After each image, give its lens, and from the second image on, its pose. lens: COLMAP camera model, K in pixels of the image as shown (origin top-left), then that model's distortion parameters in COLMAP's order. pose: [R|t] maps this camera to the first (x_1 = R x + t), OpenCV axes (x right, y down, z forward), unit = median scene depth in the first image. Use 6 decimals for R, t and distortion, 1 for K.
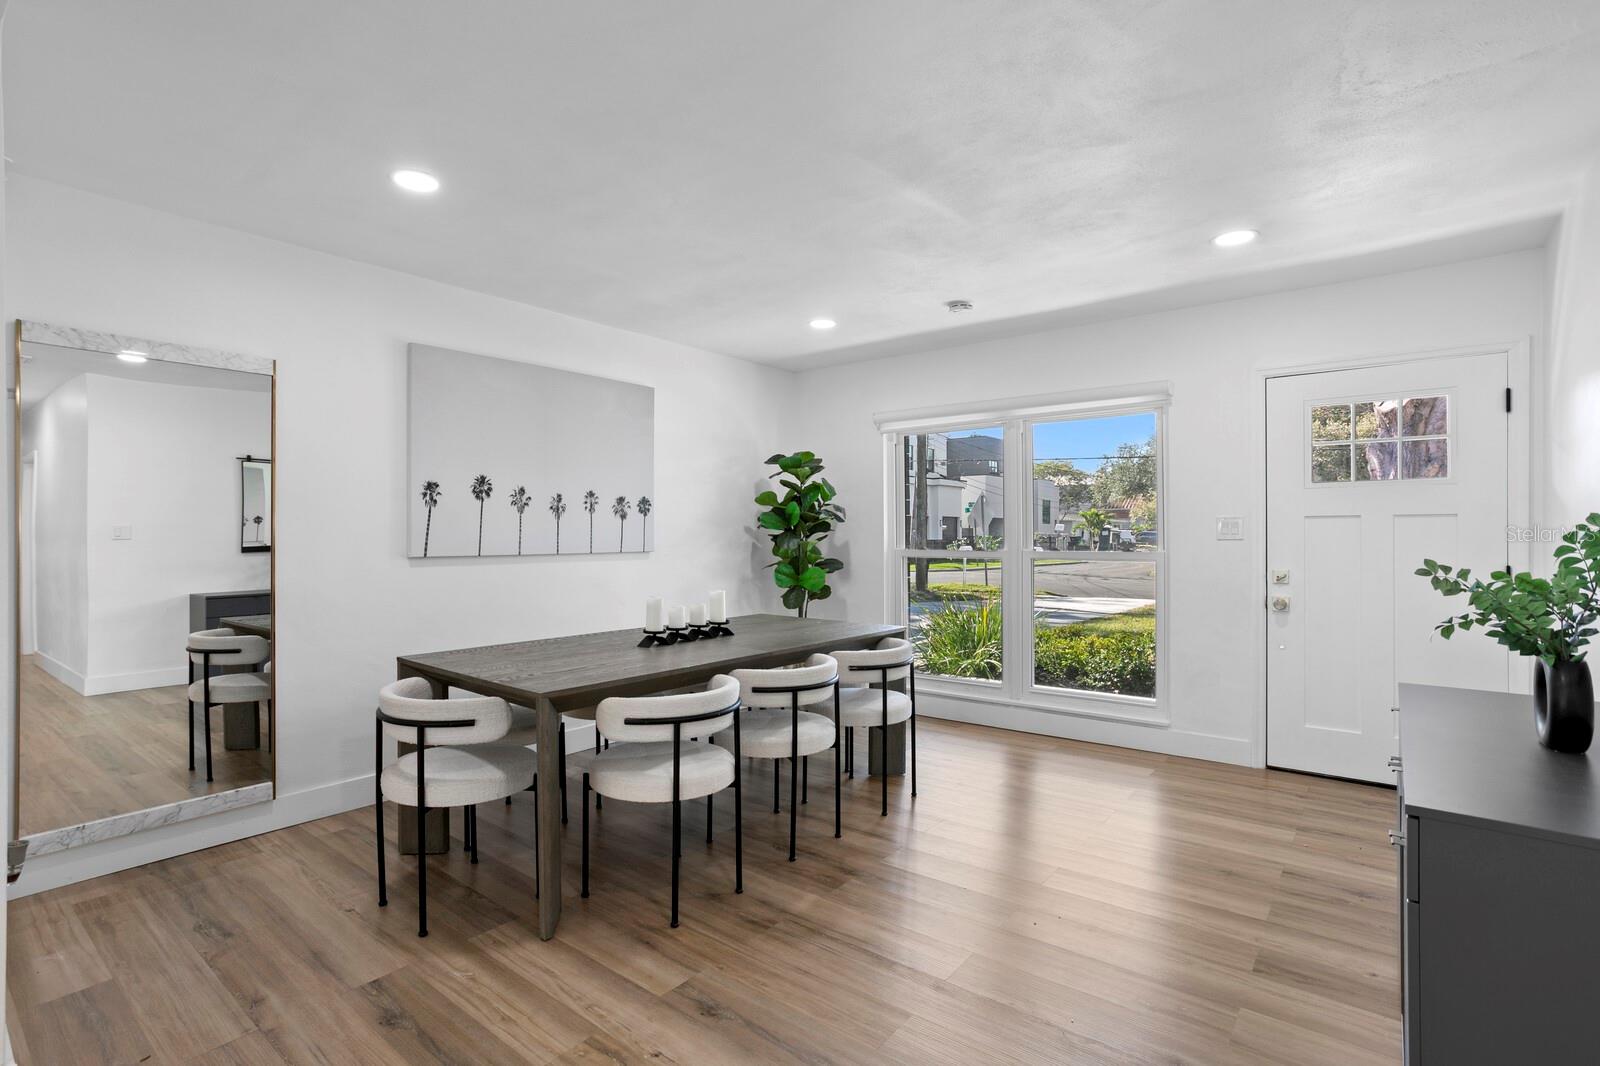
lens RADIAL K [[770.6, 0, 803.4], [0, 770.6, 532.6], [0, 0, 1]] dist [-0.036455, 0.020427]
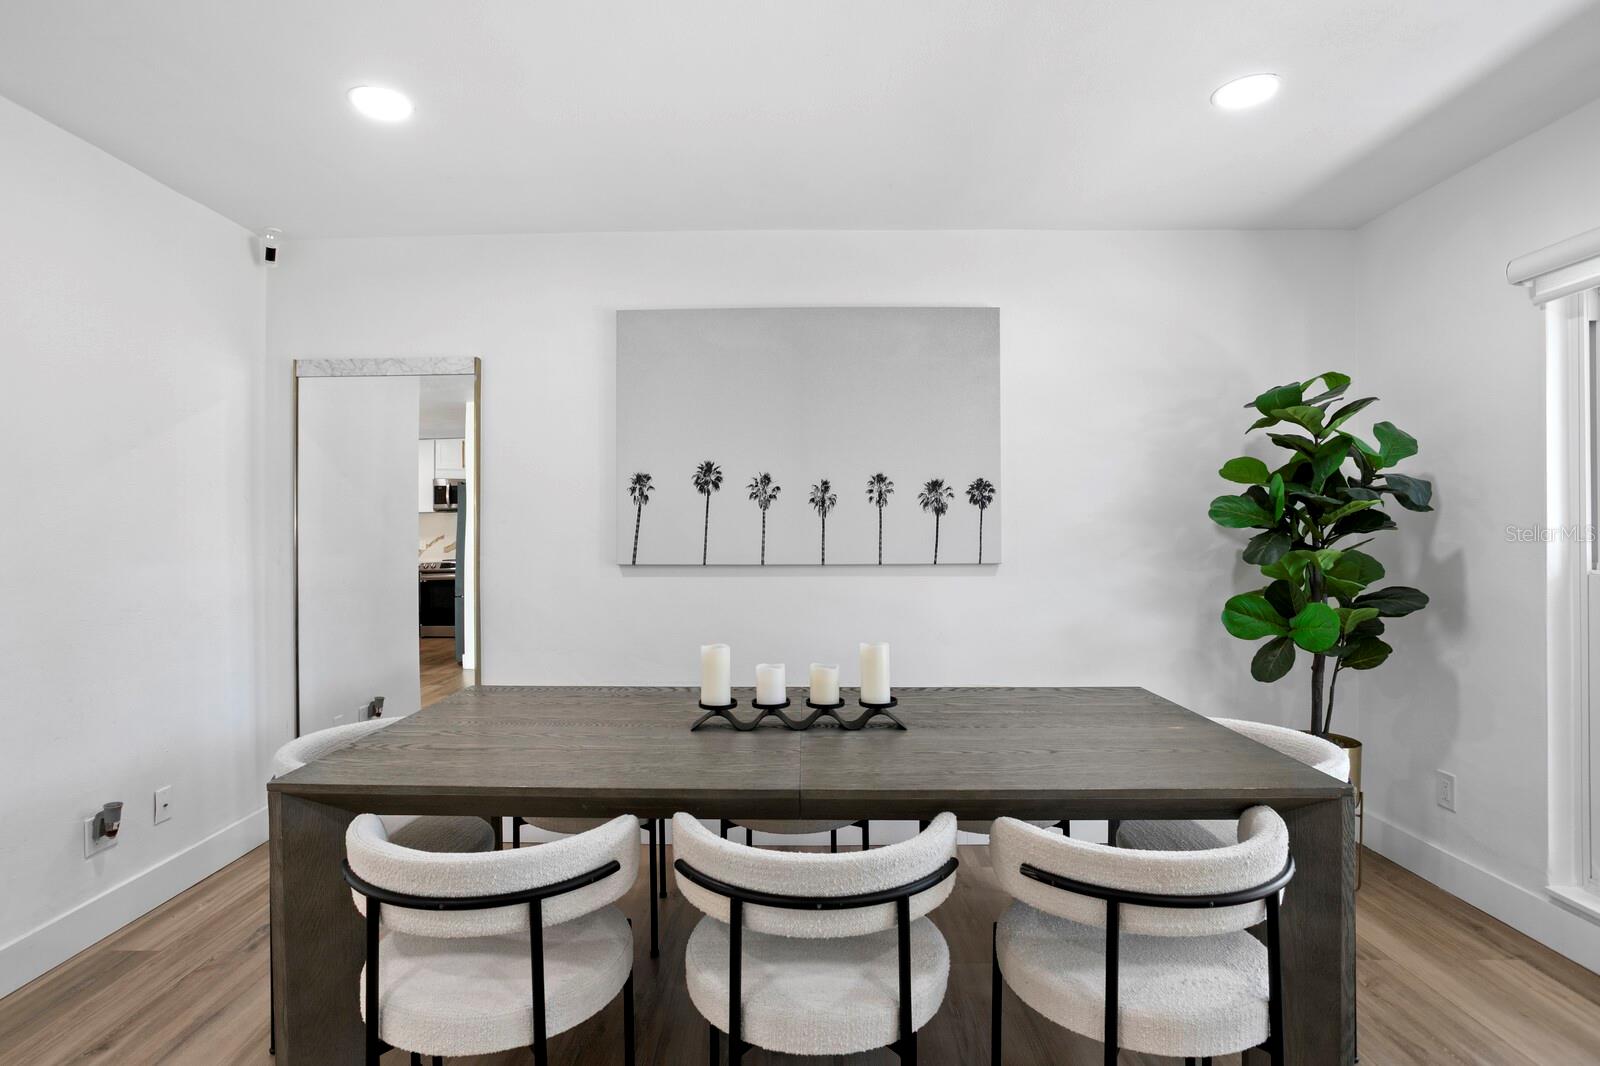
lens RADIAL K [[801.7, 0, 784.0], [0, 801.7, 547.2], [0, 0, 1]] dist [-0.032812, 0.008256]
pose [[0.608942, 0.010038, -0.793151, 0.250922], [0.003472, 0.999877, 0.015320, -0.000069], [0.793207, -0.012083, 0.608832, 0.514887]]
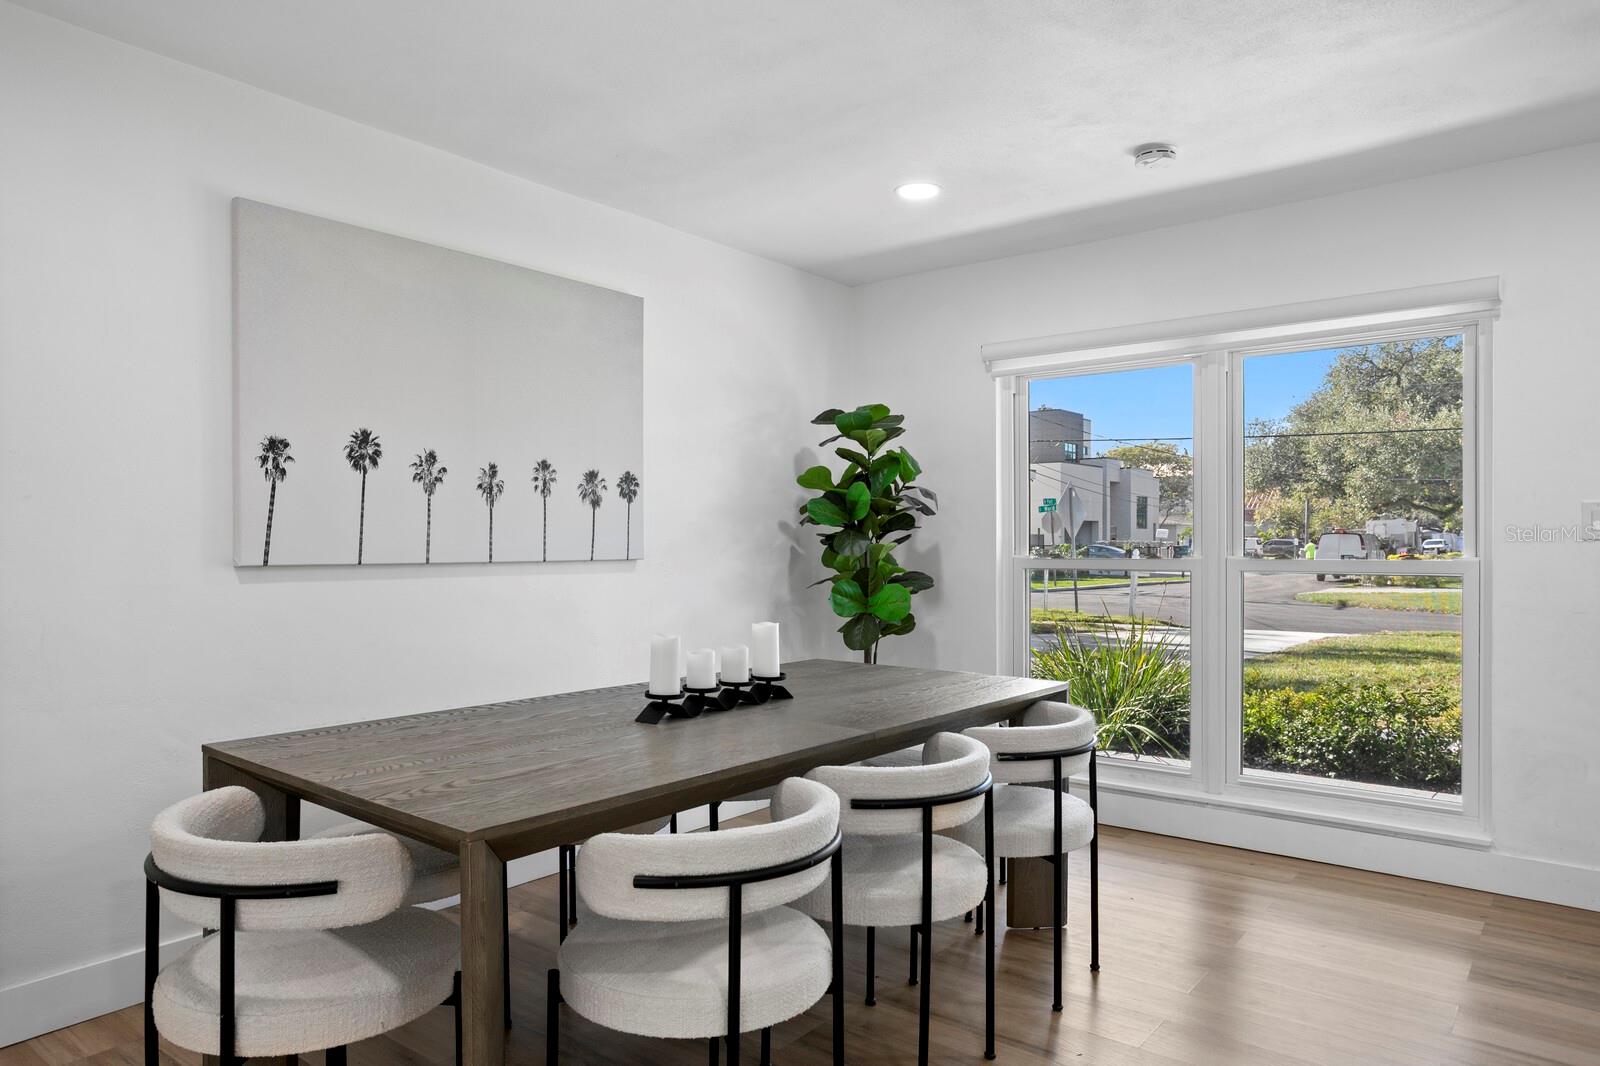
lens RADIAL K [[1038.2, 0, 813.9], [0, 1038.2, 545.6], [0, 0, 1]] dist [-0.003458, 0.005887]
pose [[0.999998, 0.000826, 0.002031, -0.064557], [-0.000836, 0.999988, 0.004813, 0.010375], [-0.002027, -0.004815, 0.999986, 0.174213]]
